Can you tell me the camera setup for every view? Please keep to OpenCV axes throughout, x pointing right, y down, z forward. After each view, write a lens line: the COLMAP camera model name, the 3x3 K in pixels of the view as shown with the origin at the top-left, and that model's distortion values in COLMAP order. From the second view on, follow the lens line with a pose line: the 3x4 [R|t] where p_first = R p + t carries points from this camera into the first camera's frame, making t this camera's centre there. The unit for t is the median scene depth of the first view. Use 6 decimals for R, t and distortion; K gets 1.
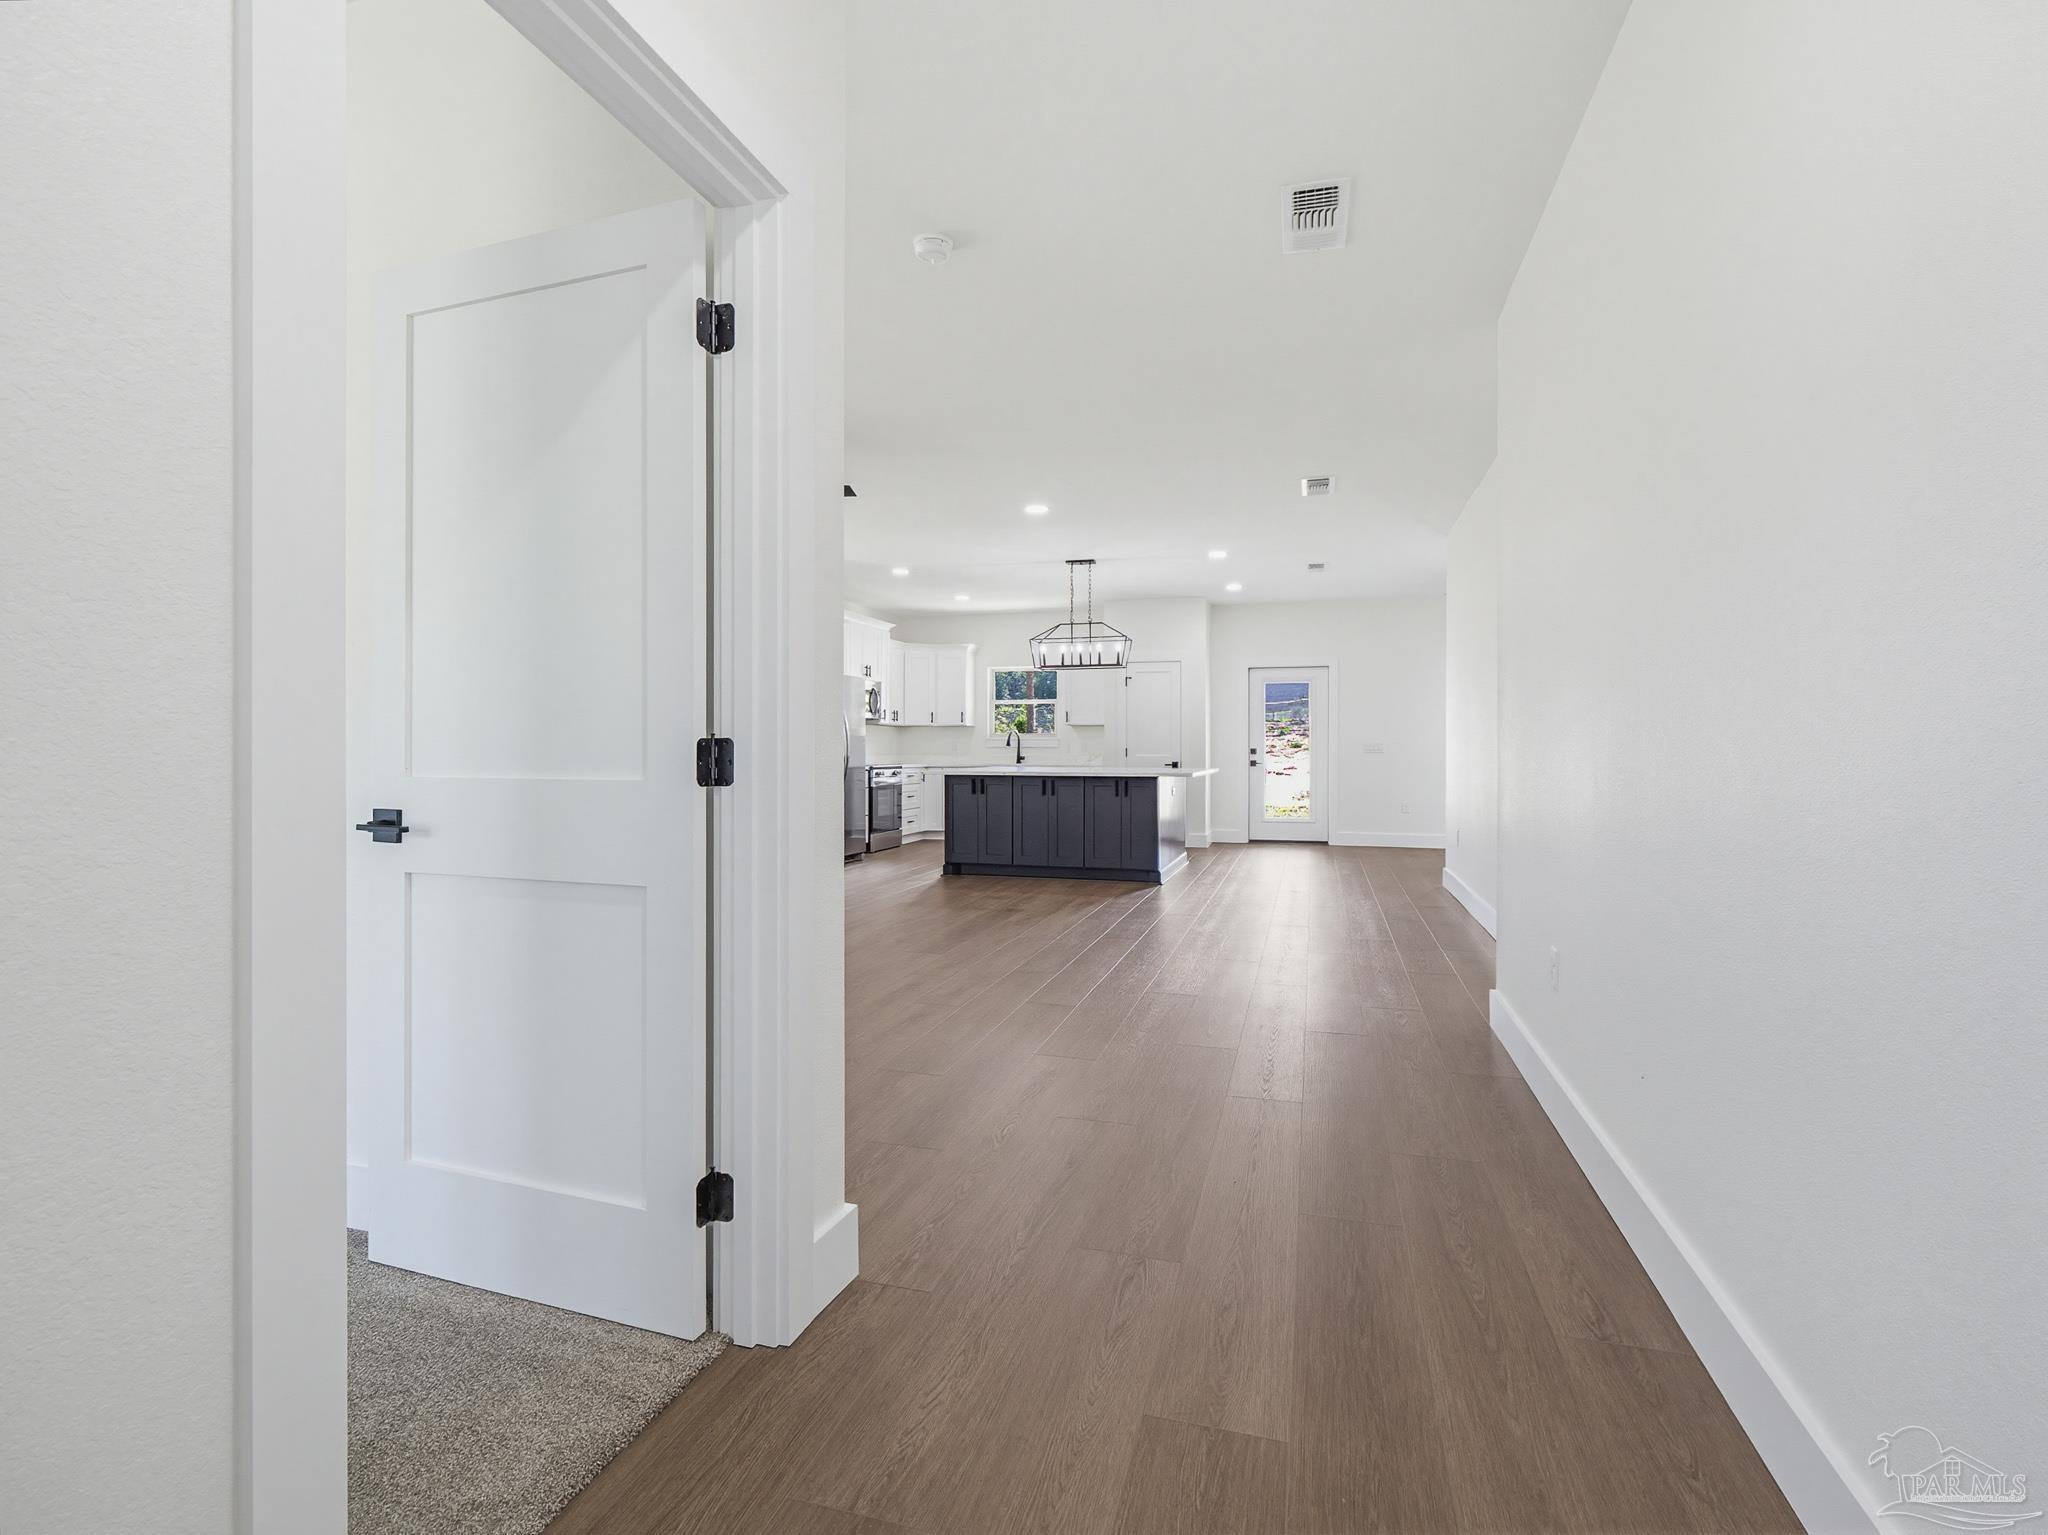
lens RADIAL K [[976.1, 0, 1033.8], [0, 976.1, 745.2], [0, 0, 1]] dist [-0.000301, 0.000152]
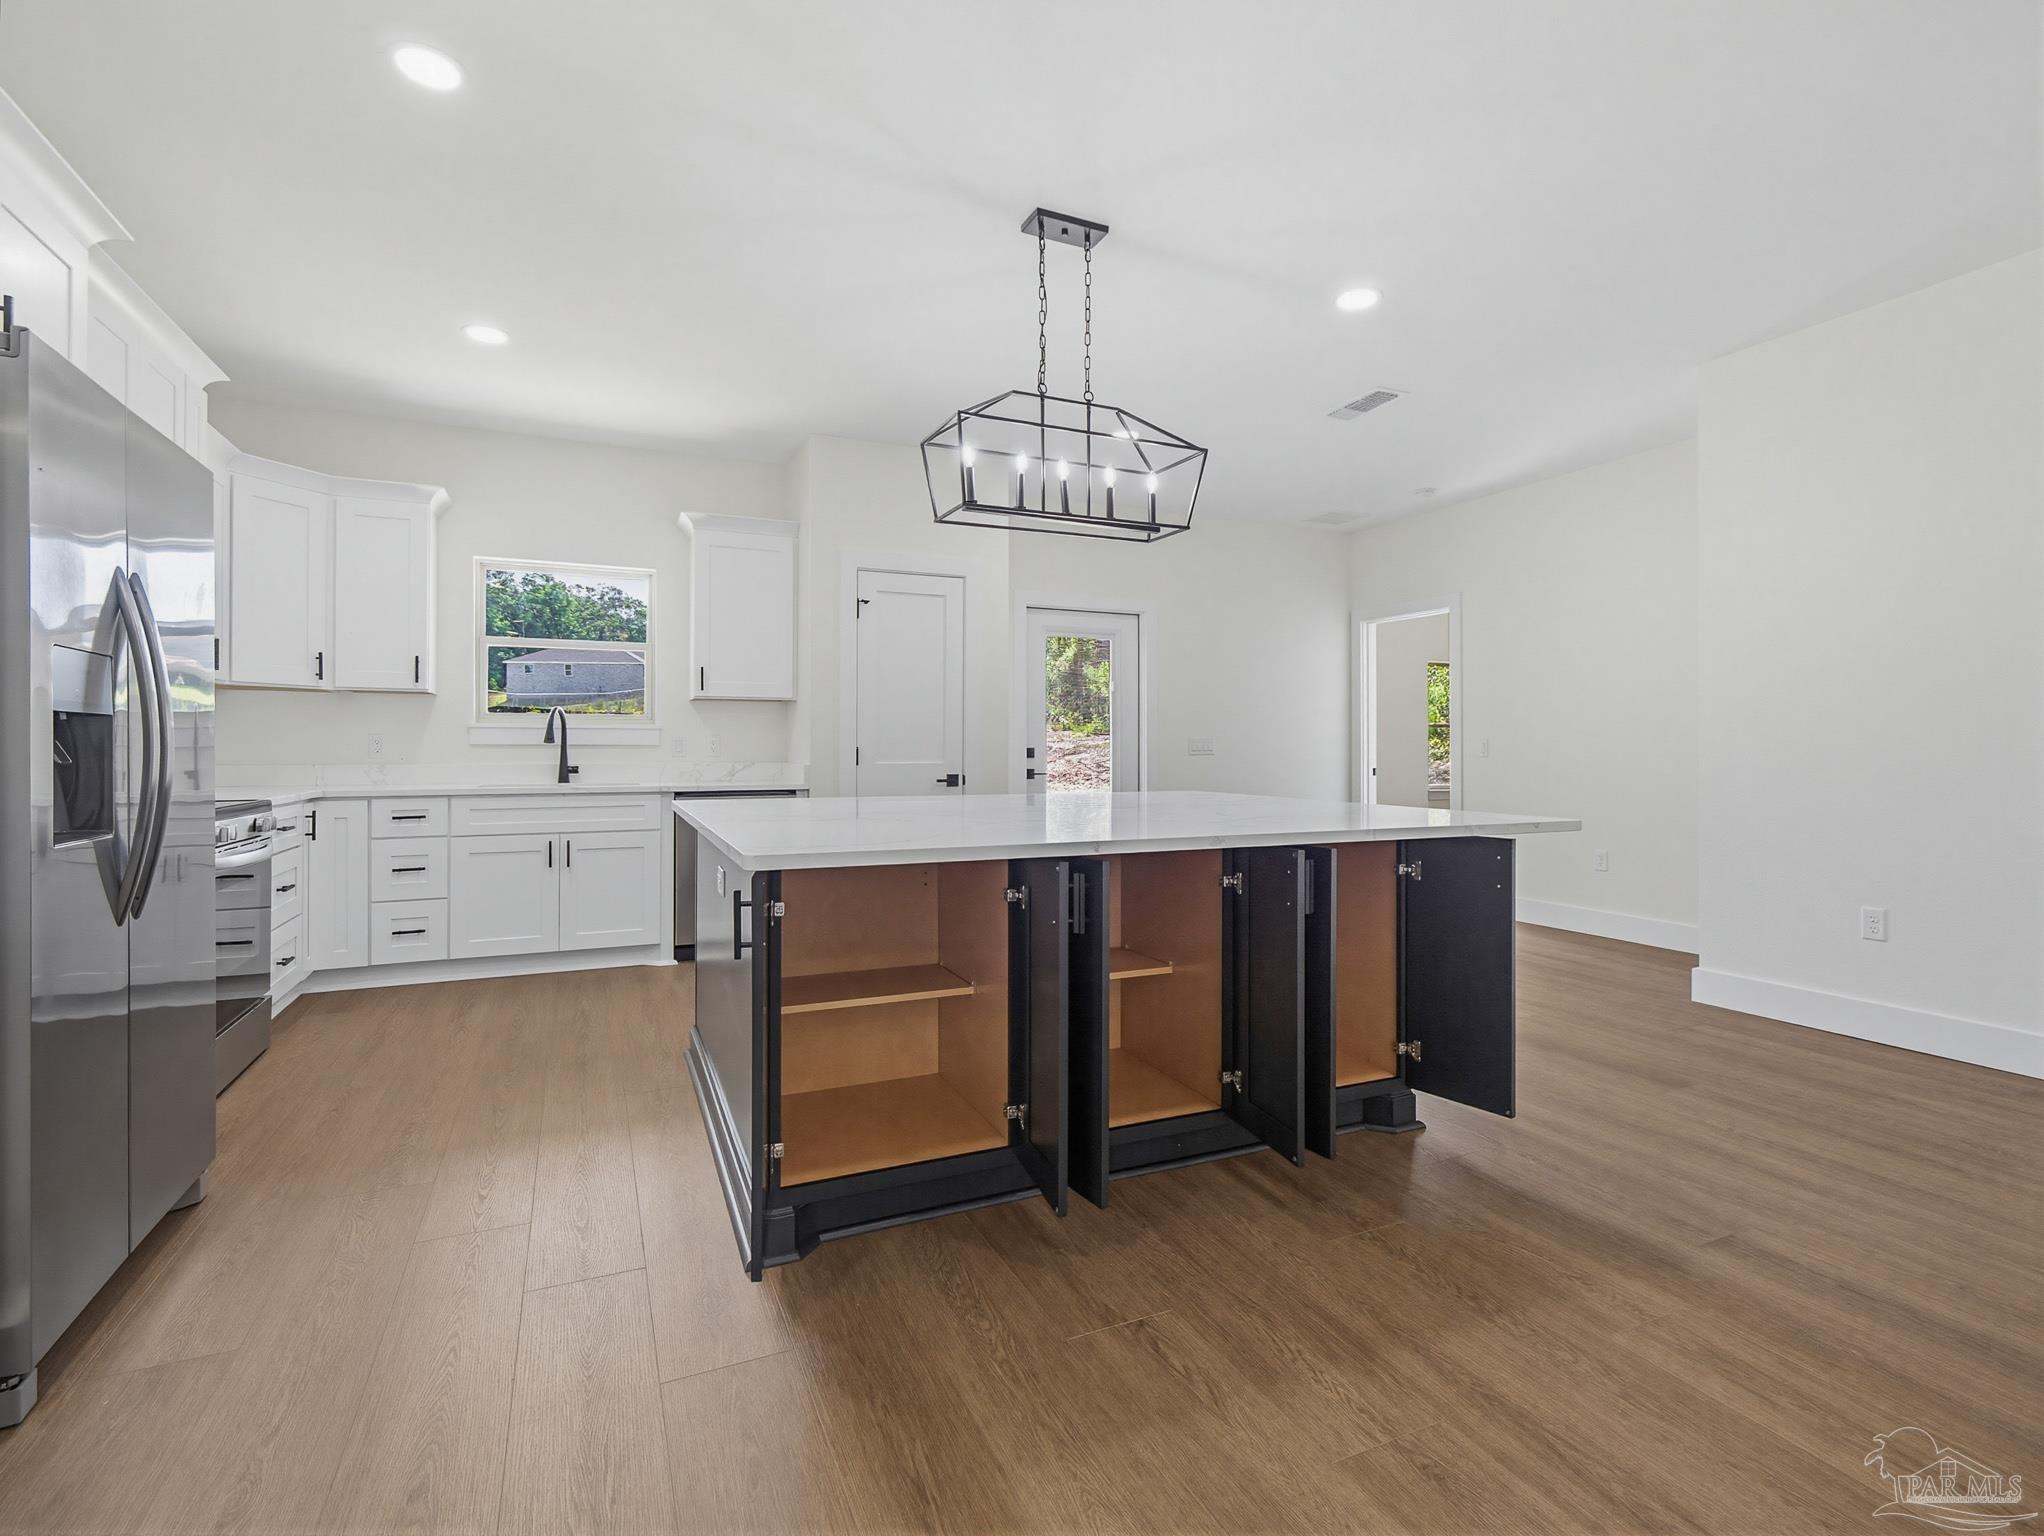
lens RADIAL K [[975.9, 0, 1029.5], [0, 975.9, 744.2], [0, 0, 1]] dist [0.000845, -0.000135]
pose [[0.760977, 0.001911, 0.648776, -0.157220], [-0.002478, 0.999997, -0.000039, 0.001232], [-0.648774, -0.001578, 0.760980, 0.599895]]
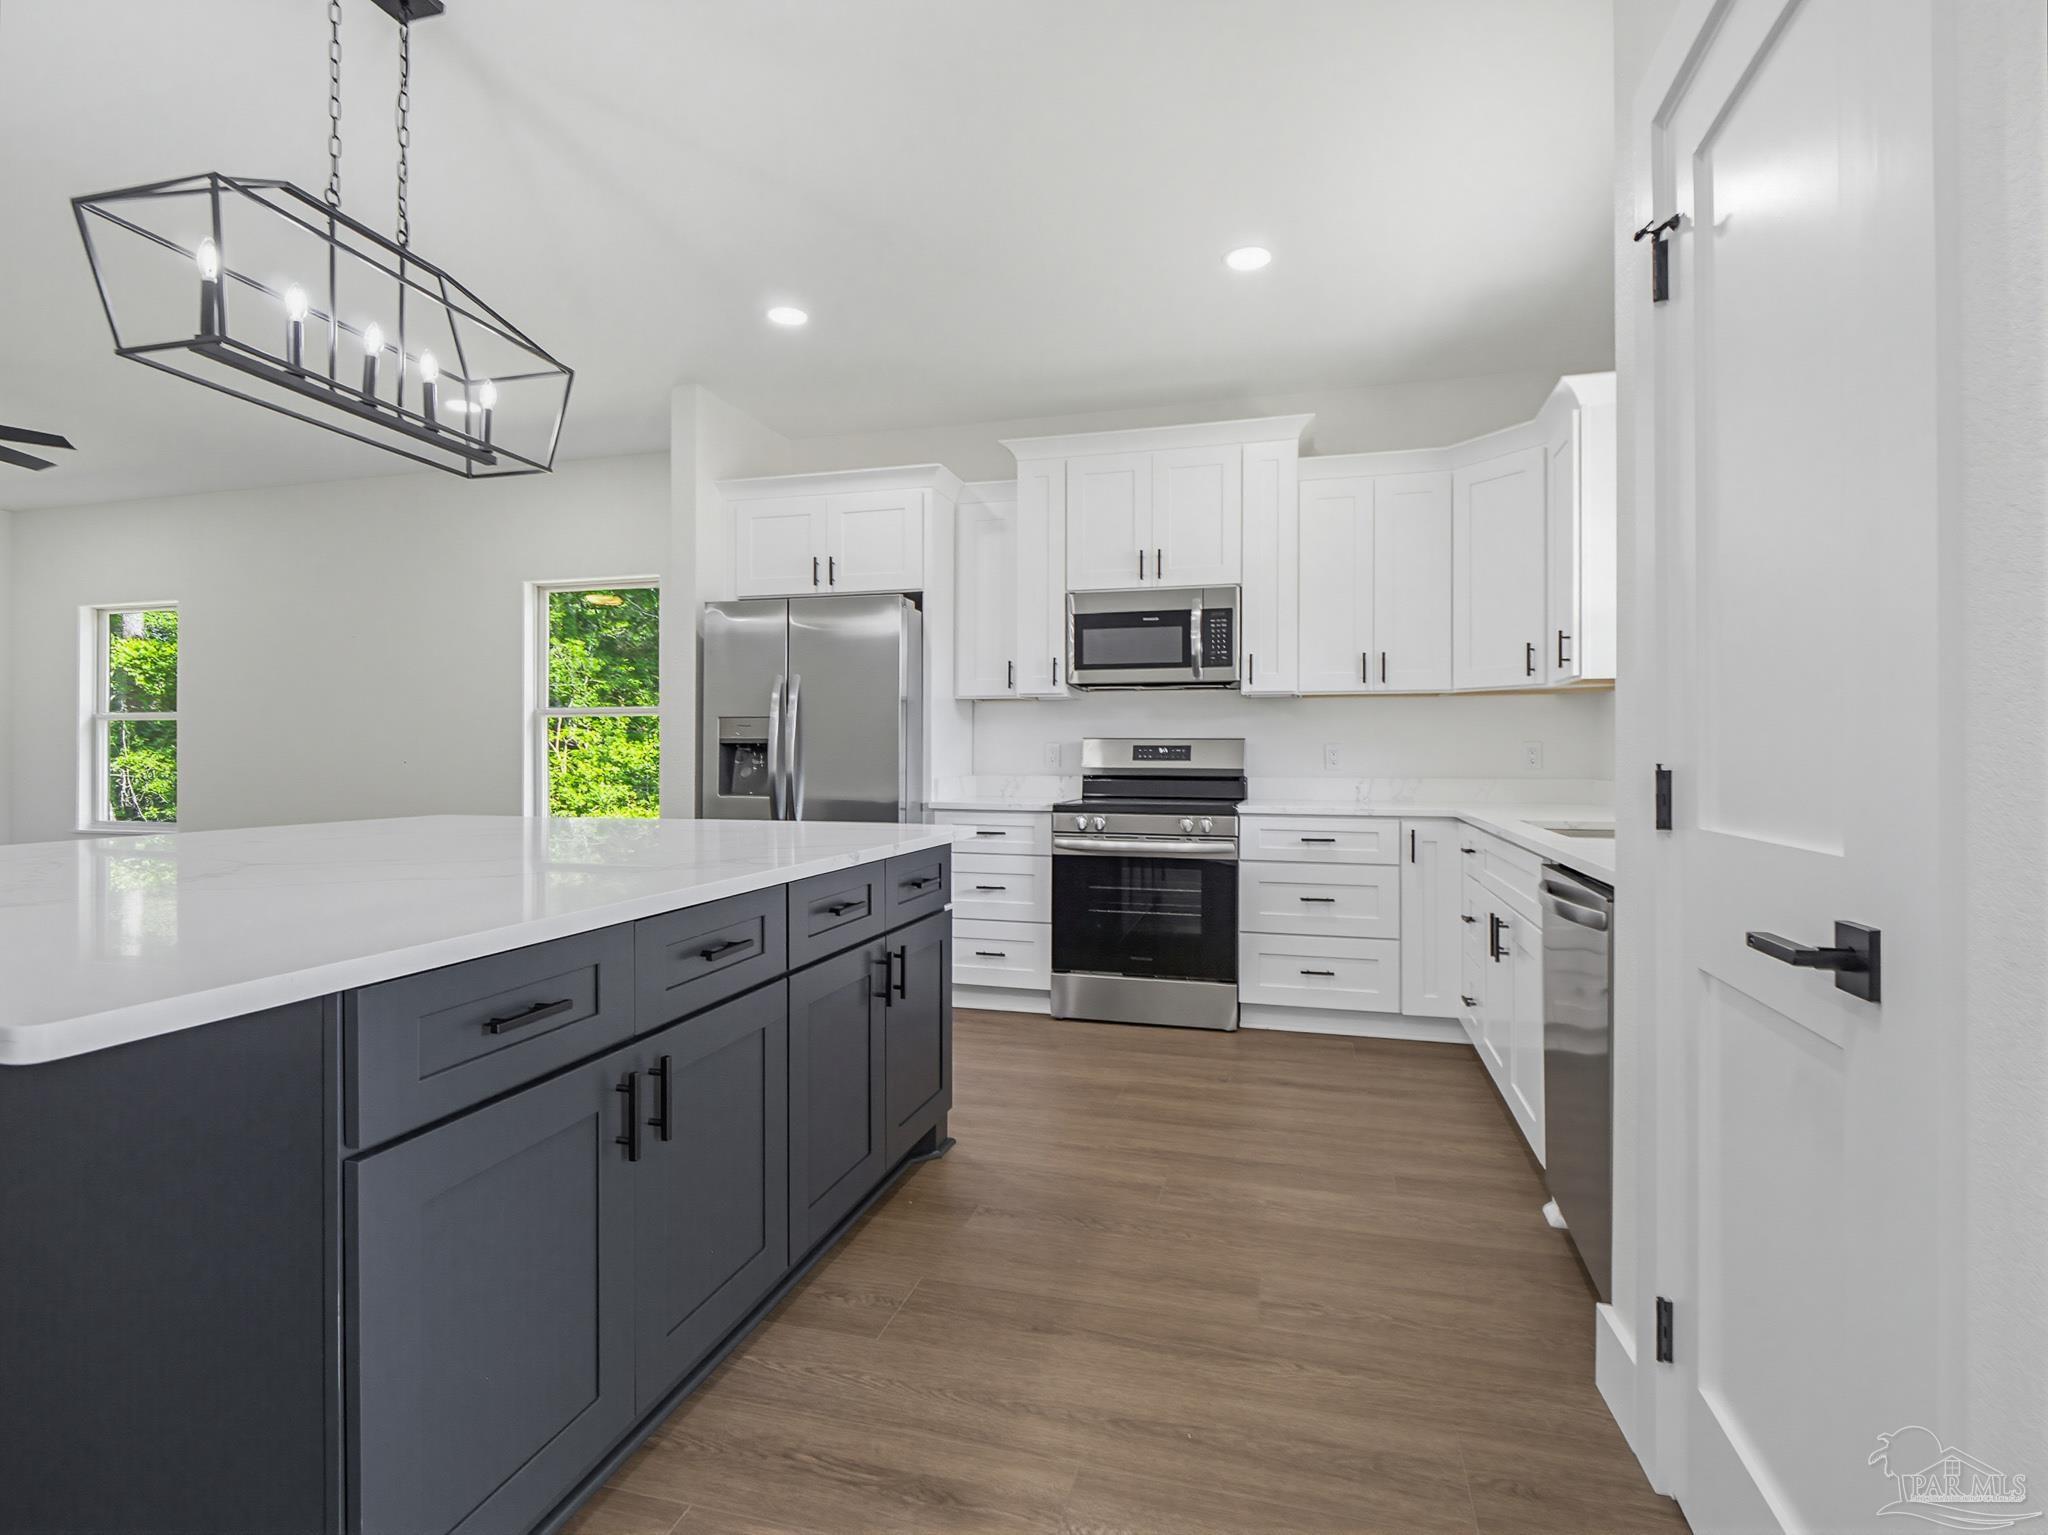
lens RADIAL K [[1052.6, 0, 1050.9], [0, 1052.6, 753.1], [0, 0, 1]] dist [-0.000923, -0.001402]
pose [[0.000406, -0.004232, -0.999991, 0.254393], [0.003157, 0.999986, -0.004231, 0.002372], [0.999995, -0.003155, 0.000420, 0.953067]]
